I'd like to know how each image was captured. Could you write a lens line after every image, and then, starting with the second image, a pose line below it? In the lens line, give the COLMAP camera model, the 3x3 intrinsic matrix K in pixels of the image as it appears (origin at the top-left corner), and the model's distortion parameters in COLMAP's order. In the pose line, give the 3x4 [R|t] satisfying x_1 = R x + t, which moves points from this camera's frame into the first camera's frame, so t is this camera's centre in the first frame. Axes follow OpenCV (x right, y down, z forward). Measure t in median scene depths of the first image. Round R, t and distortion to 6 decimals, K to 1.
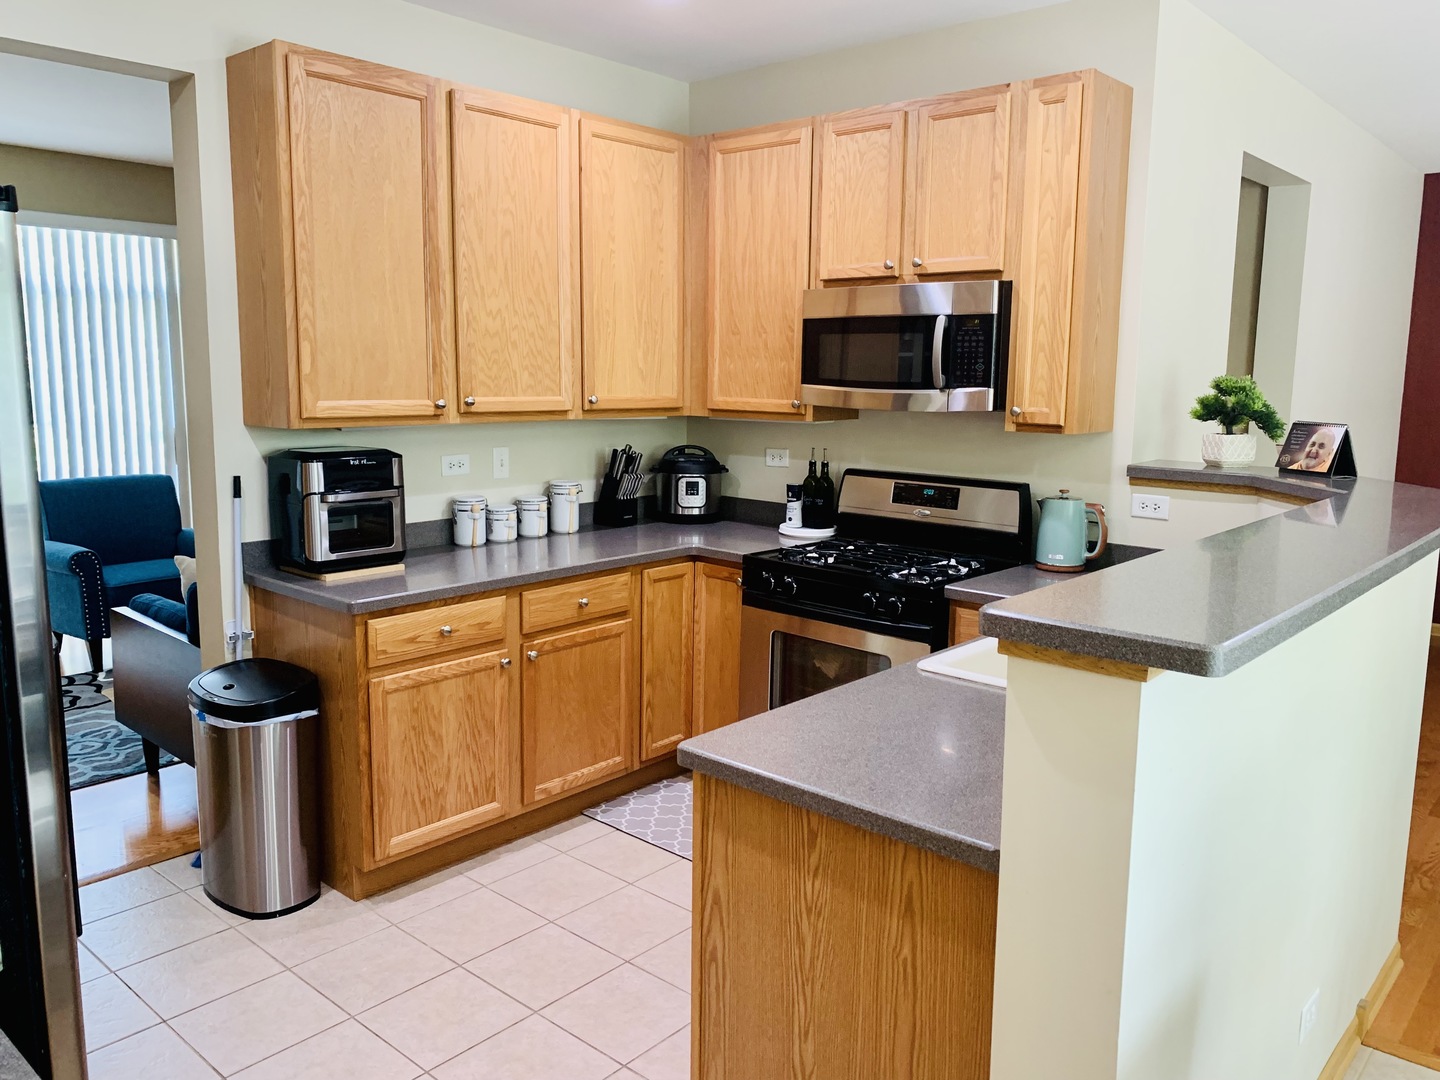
lens RADIAL K [[1092.7, 0, 720.0], [0, 1092.7, 540.0], [0, 0, 1]] dist [0.047827, -0.160829]
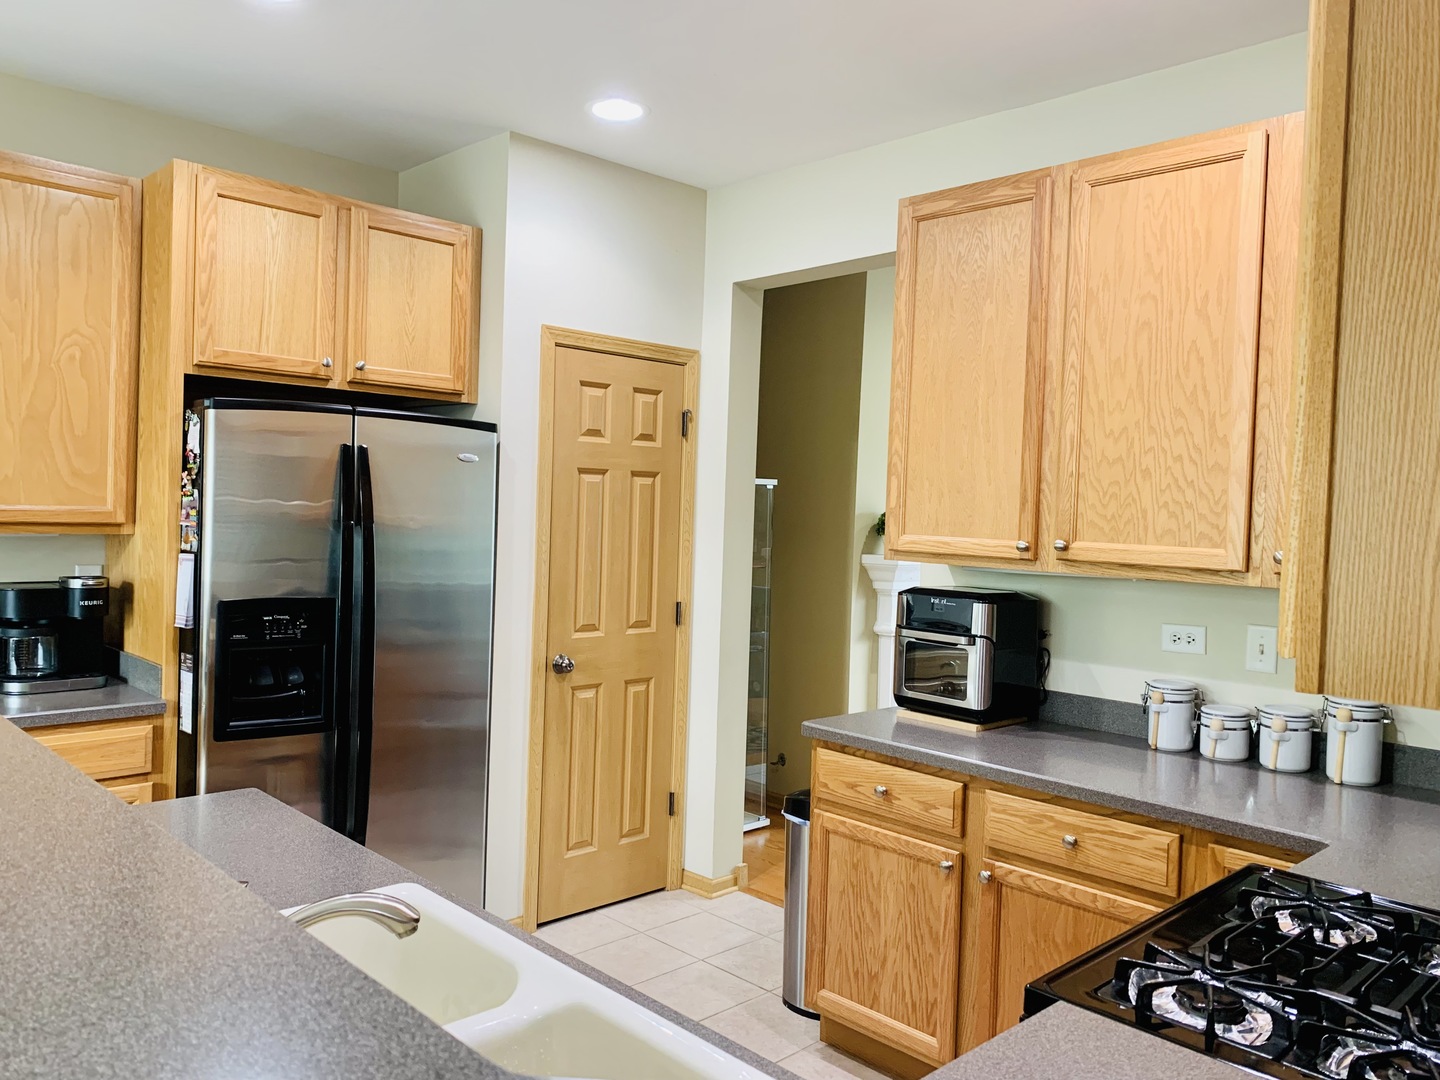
lens RADIAL K [[1092.7, 0, 720.0], [0, 1092.7, 540.0], [0, 0, 1]] dist [0.047827, -0.160829]
pose [[-0.085394, 0.015715, -0.996223, 0.573486], [-0.190356, 0.981200, 0.031795, -0.107570], [0.977994, 0.192352, -0.080798, 0.812723]]
